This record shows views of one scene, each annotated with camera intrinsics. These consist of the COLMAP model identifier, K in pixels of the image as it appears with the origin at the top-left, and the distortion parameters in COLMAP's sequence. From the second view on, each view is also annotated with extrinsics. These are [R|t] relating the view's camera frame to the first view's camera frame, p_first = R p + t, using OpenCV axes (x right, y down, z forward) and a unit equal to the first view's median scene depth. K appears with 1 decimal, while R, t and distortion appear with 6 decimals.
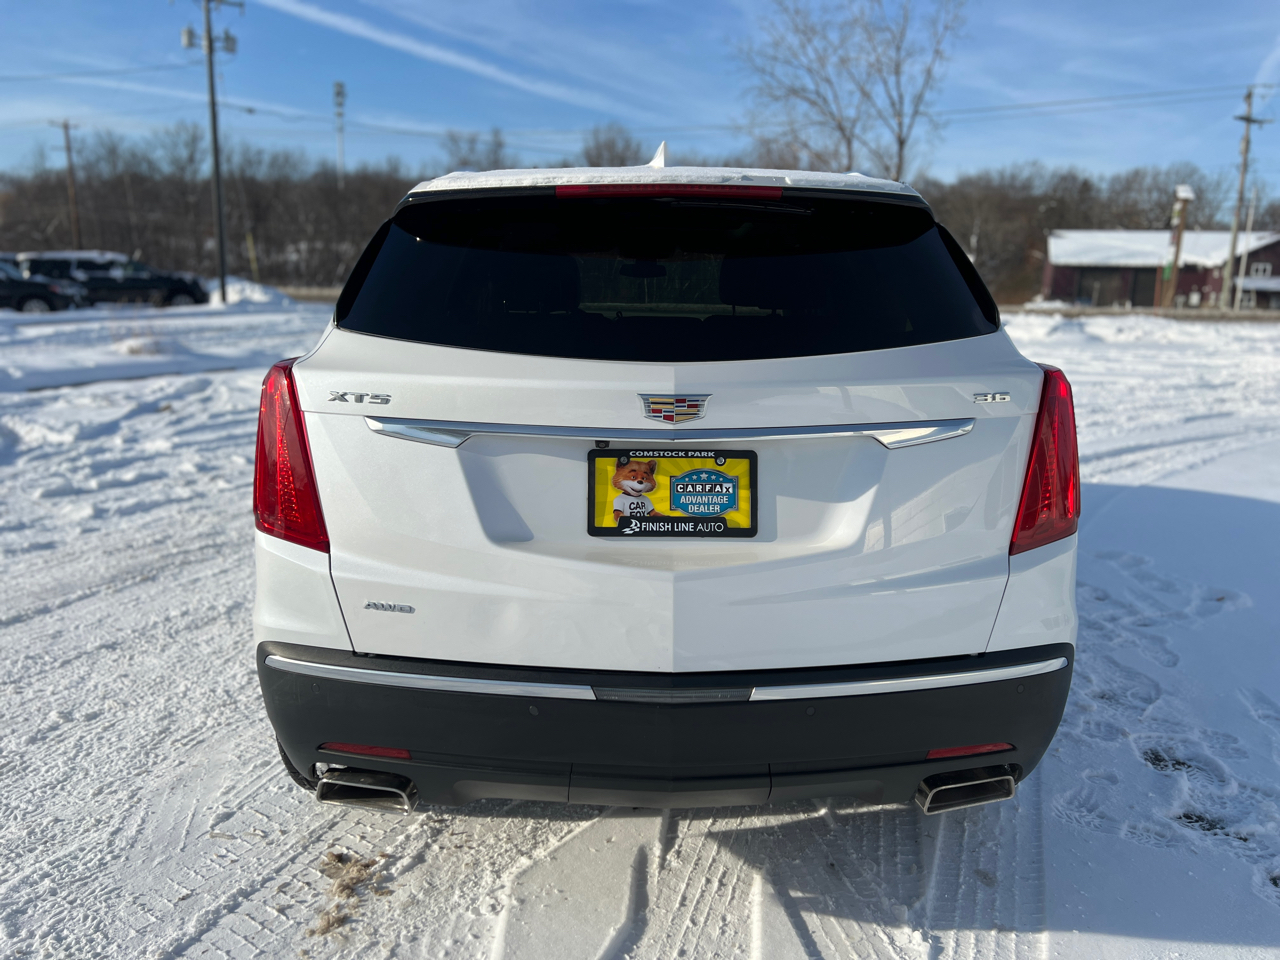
lens RADIAL K [[954.2, 0, 640.5], [0, 954.2, 478.5], [0, 0, 1]] dist [0.064535, -0.062575]
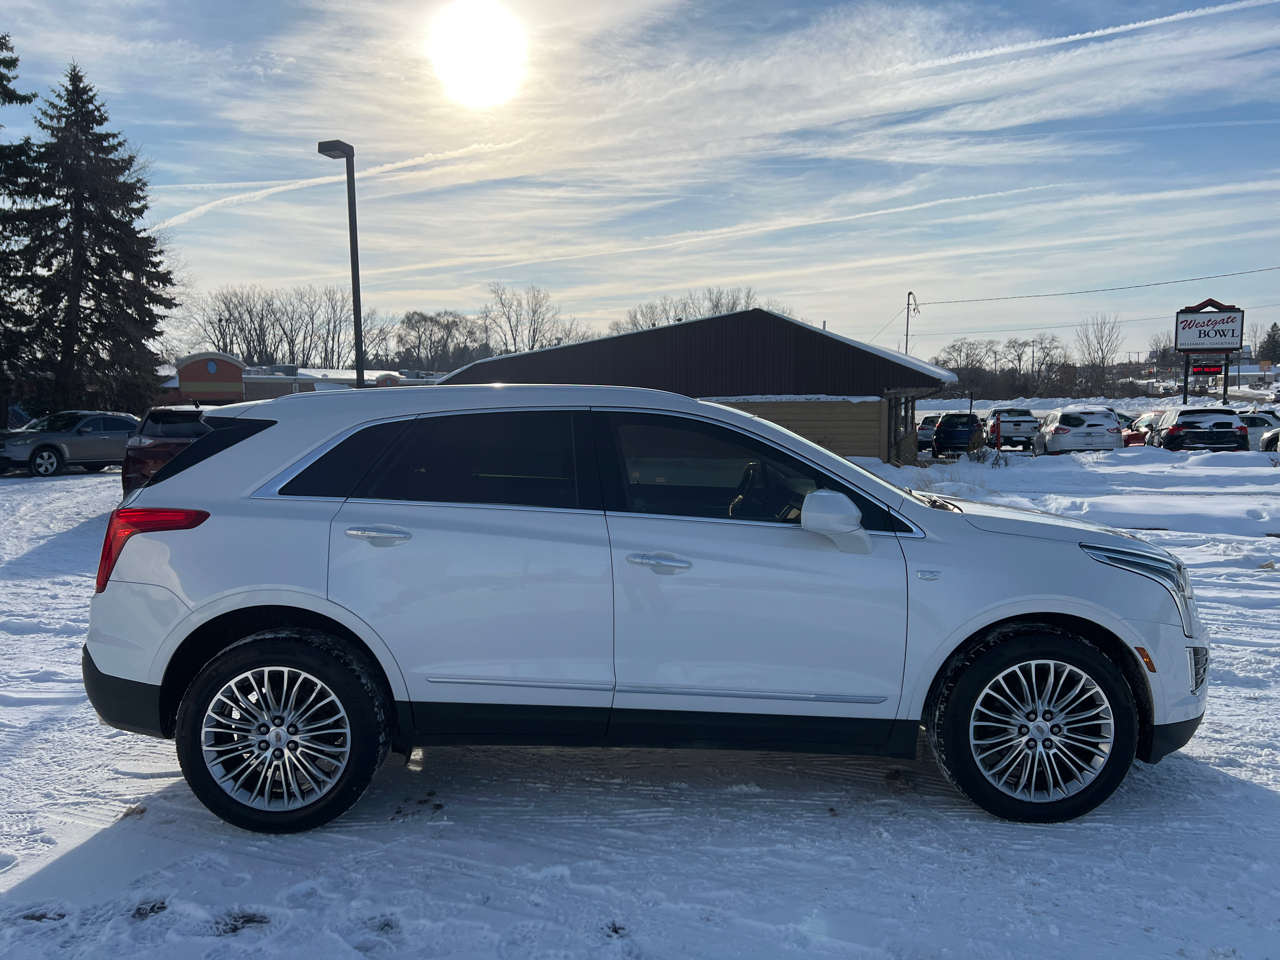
lens RADIAL K [[954.2, 0, 656.6], [0, 954.2, 482.3], [0, 0, 1]] dist [0.064535, -0.062575]
pose [[0.019533, 0.068727, -0.997444, 1.968297], [-0.199369, 0.977867, 0.063474, -0.417260], [0.979730, 0.197619, 0.032803, 1.644592]]
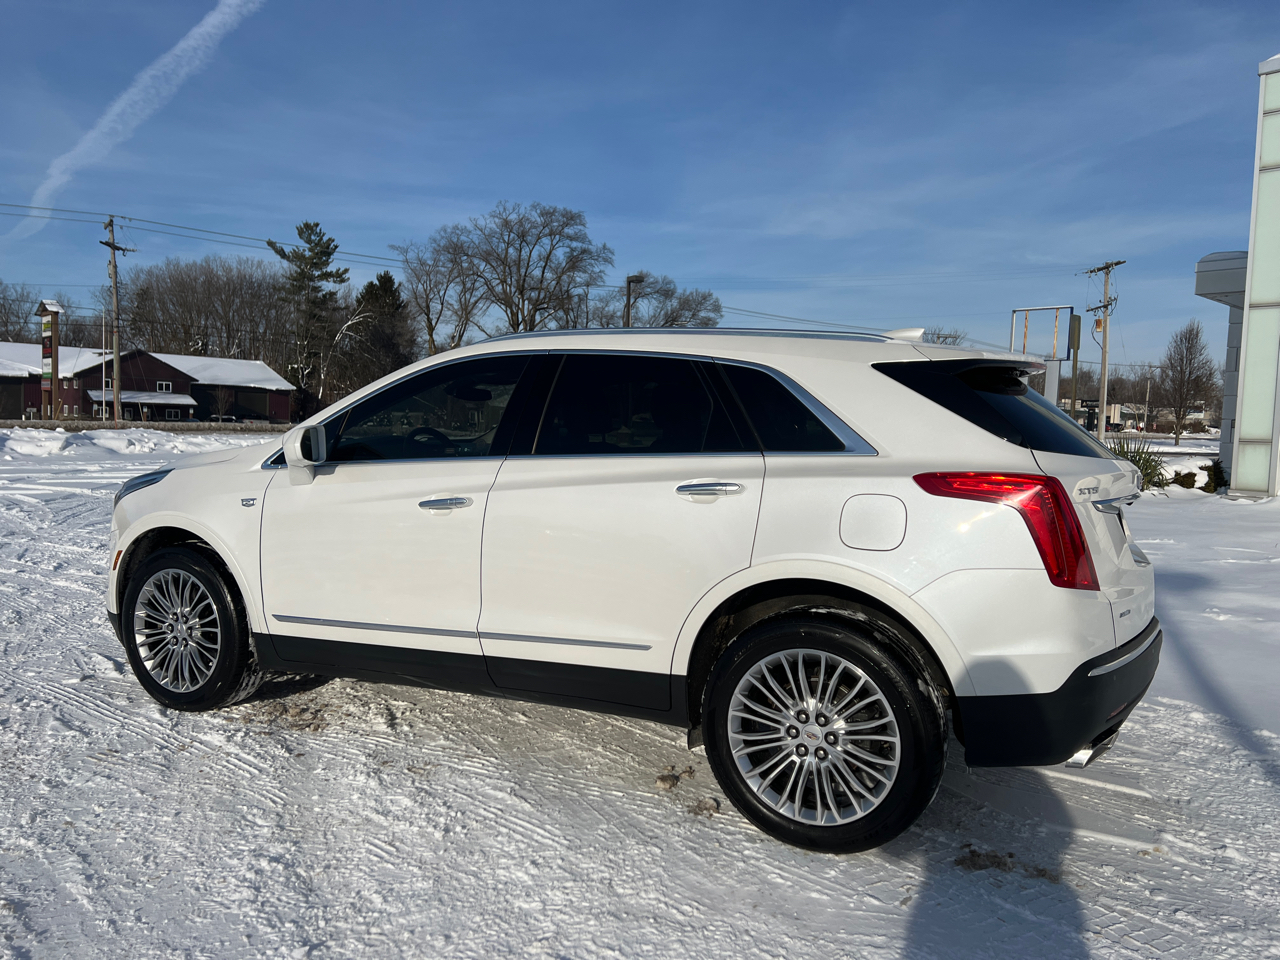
lens RADIAL K [[954.2, 0, 641.9], [0, 954.2, 492.3], [0, 0, 1]] dist [0.064535, -0.062575]
pose [[0.456734, -0.074739, 0.886458, -1.622521], [0.161320, 0.986902, 0.000090, -0.159210], [-0.874854, 0.142962, 0.462809, 0.716995]]
